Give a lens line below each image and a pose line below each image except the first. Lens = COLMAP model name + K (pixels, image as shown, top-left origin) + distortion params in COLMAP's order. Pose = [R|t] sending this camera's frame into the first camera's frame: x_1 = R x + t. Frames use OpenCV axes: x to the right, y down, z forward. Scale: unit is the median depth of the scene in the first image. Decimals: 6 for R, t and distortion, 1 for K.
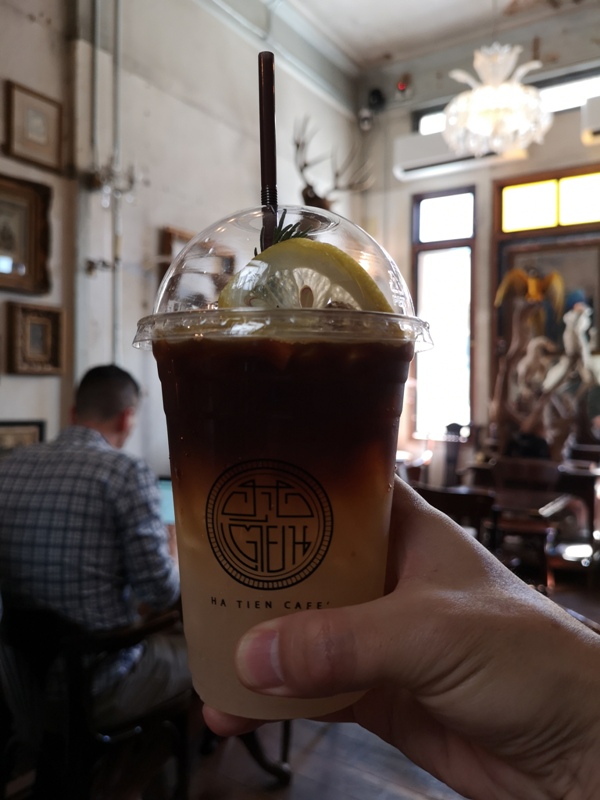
lens RADIAL K [[612.3, 0, 300.0], [0, 612.3, 400.0], [0, 0, 1]] dist [0.085683, -0.130825]
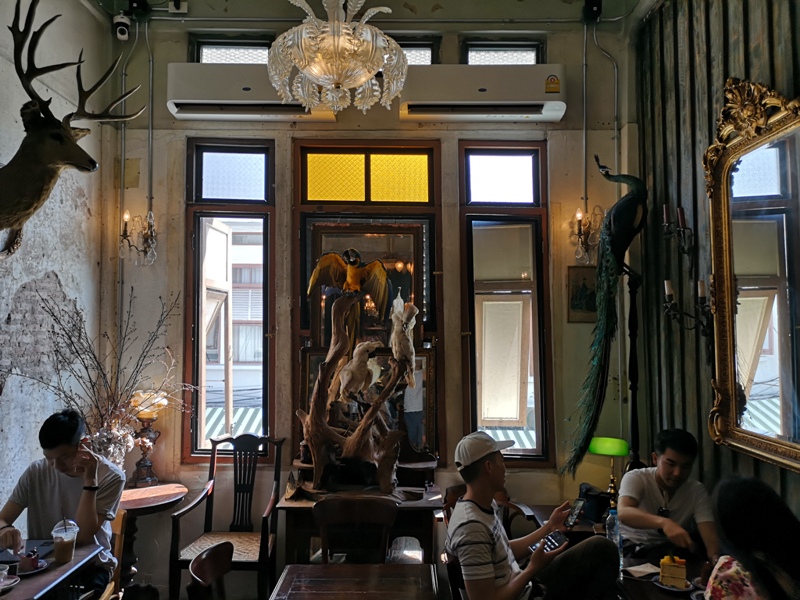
lens RADIAL K [[612.3, 0, 400.0], [0, 612.3, 300.0], [0, 0, 1]] dist [0.085683, -0.130825]
pose [[0.833165, 0.015752, 0.552800, -0.023528], [0.021155, 0.997955, -0.060322, -0.094315], [-0.552619, 0.061953, 0.831128, 0.267657]]
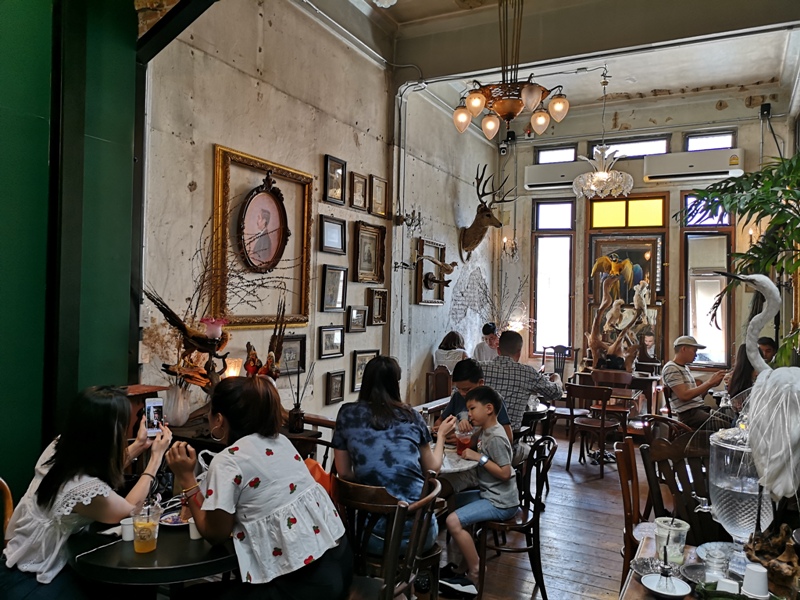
lens RADIAL K [[612.3, 0, 400.0], [0, 612.3, 300.0], [0, 0, 1]] dist [0.085683, -0.130825]
pose [[0.994631, 0.011242, 0.102873, -0.352664], [-0.008962, 0.999705, -0.022596, -0.048690], [-0.103096, 0.021553, 0.994438, -0.570626]]
